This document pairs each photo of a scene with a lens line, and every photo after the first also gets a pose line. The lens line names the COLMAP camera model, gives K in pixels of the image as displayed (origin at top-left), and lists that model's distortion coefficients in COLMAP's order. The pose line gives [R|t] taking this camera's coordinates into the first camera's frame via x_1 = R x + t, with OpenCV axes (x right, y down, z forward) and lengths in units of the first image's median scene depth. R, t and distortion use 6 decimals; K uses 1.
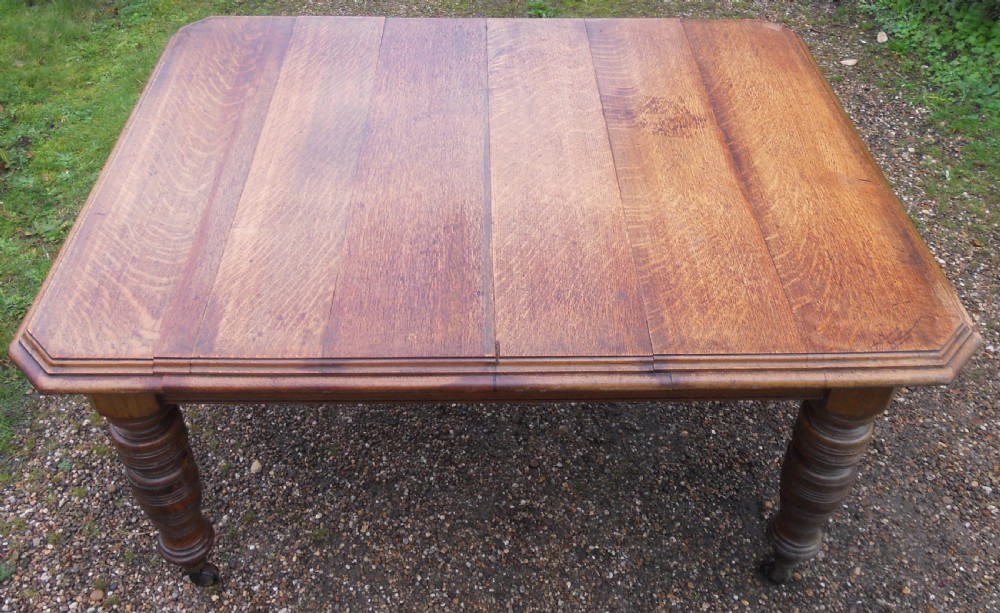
lens RADIAL K [[933.3, 0, 485.8], [0, 933.3, 259.6], [0, 0, 1]] dist [-0.051859, 0.000000]
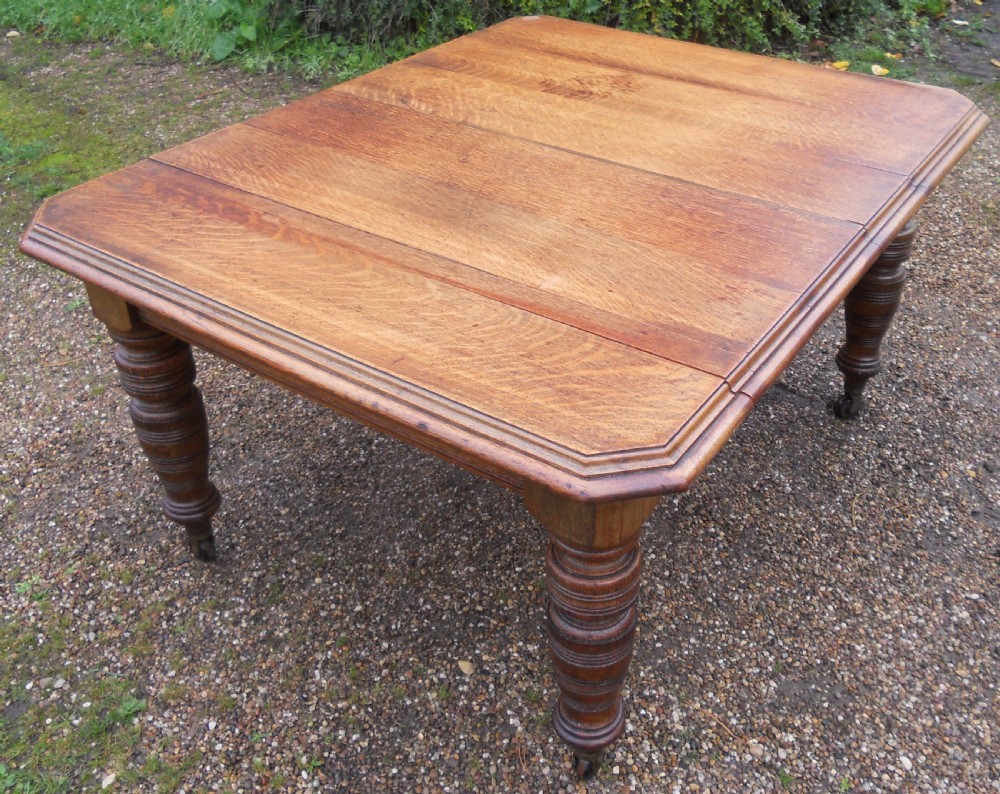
lens RADIAL K [[1003.4, 0, 529.1], [0, 1003.4, 405.6], [0, 0, 1]] dist [-0.059005, 0.000000]
pose [[0.575586, -0.488220, 0.656005, -0.820234], [0.526111, 0.835231, 0.159990, -0.083954], [-0.626026, 0.253043, 0.737605, 0.358792]]
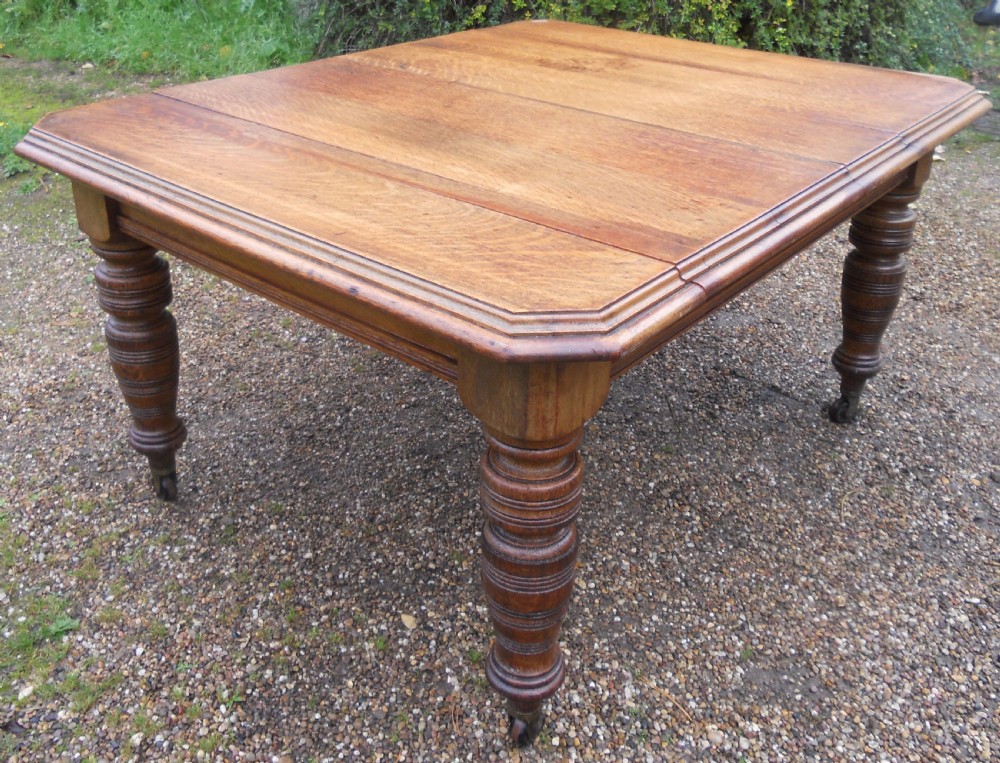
lens RADIAL K [[968.2, 0, 450.3], [0, 968.2, 324.2], [0, 0, 1]] dist [-0.051866, 0.000000]
pose [[0.676758, -0.337675, 0.654197, -0.802150], [0.471261, 0.881392, -0.032568, 0.068167], [-0.565607, 0.330338, 0.755622, 0.400862]]
